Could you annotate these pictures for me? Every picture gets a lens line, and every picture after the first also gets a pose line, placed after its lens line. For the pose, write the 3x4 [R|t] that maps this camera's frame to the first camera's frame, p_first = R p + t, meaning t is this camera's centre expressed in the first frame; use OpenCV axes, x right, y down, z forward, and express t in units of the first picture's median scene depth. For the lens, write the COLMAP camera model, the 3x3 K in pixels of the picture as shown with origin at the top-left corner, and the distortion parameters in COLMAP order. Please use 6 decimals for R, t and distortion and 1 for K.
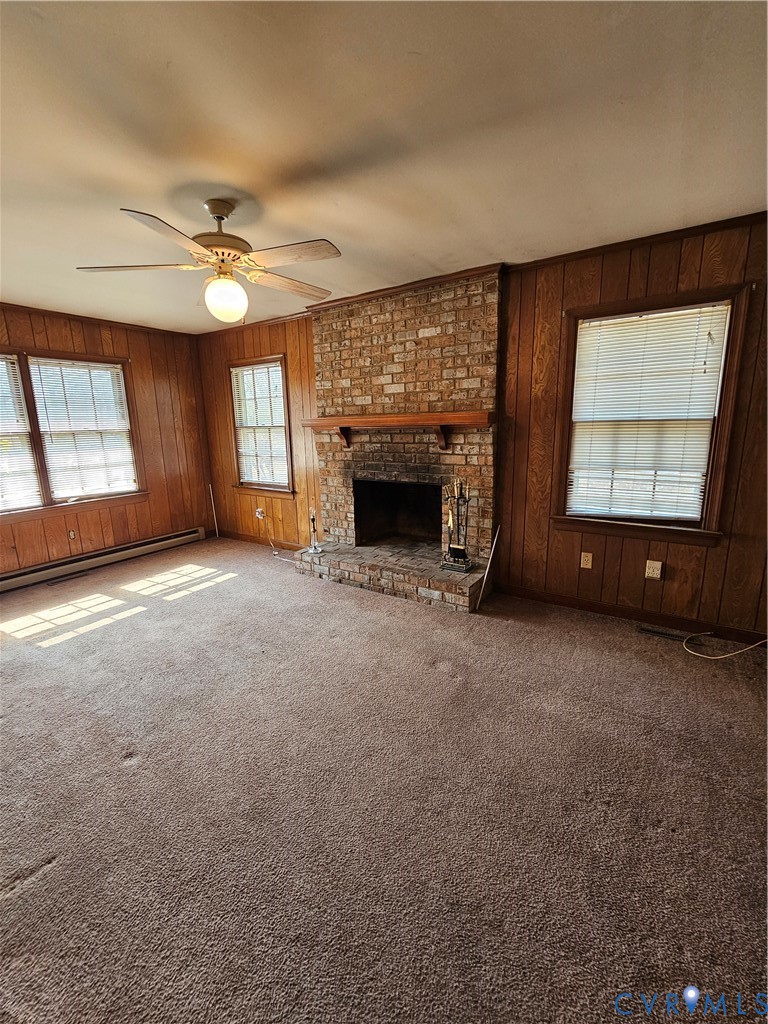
lens RADIAL K [[421.3, 0, 379.3], [0, 421.3, 508.5], [0, 0, 1]] dist [-0.004580, 0.000289]
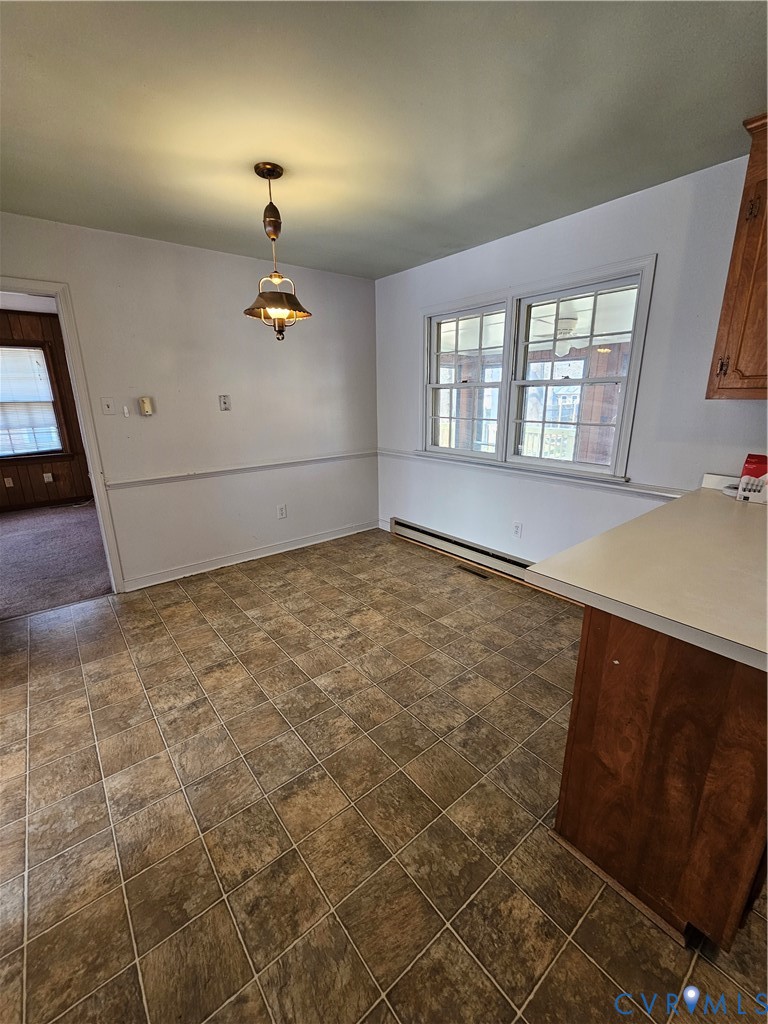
lens RADIAL K [[421.3, 0, 384.6], [0, 421.3, 512.3], [0, 0, 1]] dist [-0.004580, 0.000289]
pose [[0.254073, -0.240700, 0.936755, -0.892440], [0.195416, 0.961338, 0.194014, 0.240328], [-0.947238, 0.133763, 0.291286, -1.124226]]
